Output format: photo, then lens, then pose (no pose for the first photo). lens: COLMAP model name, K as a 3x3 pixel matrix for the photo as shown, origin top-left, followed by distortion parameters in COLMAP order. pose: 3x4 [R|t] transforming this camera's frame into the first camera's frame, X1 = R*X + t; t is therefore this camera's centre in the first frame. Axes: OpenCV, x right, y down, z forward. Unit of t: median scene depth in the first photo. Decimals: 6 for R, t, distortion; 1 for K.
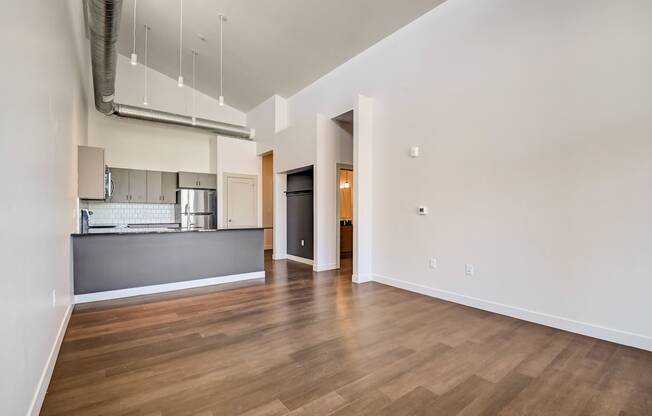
lens RADIAL K [[302.7, 0, 339.2], [0, 302.7, 216.1], [0, 0, 1]] dist [-0.002263, -0.000752]
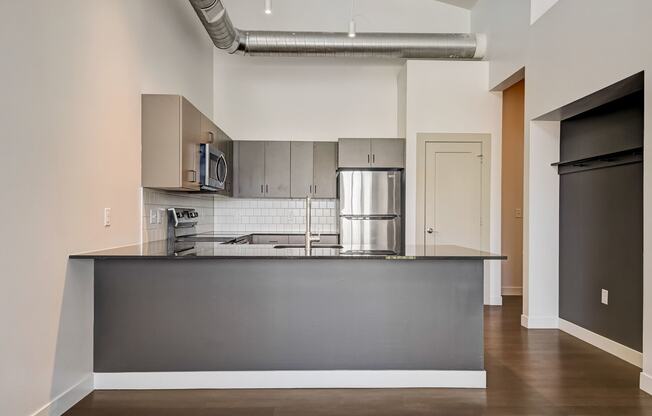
lens RADIAL K [[469.1, 0, 324.8], [0, 469.1, 217.8], [0, 0, 1]] dist [0.039186, -0.000663]
pose [[0.790362, 0.005234, -0.612617, -0.033990], [-0.009694, 0.999945, -0.003963, -0.002412], [0.612563, 0.009071, 0.790370, 0.317480]]
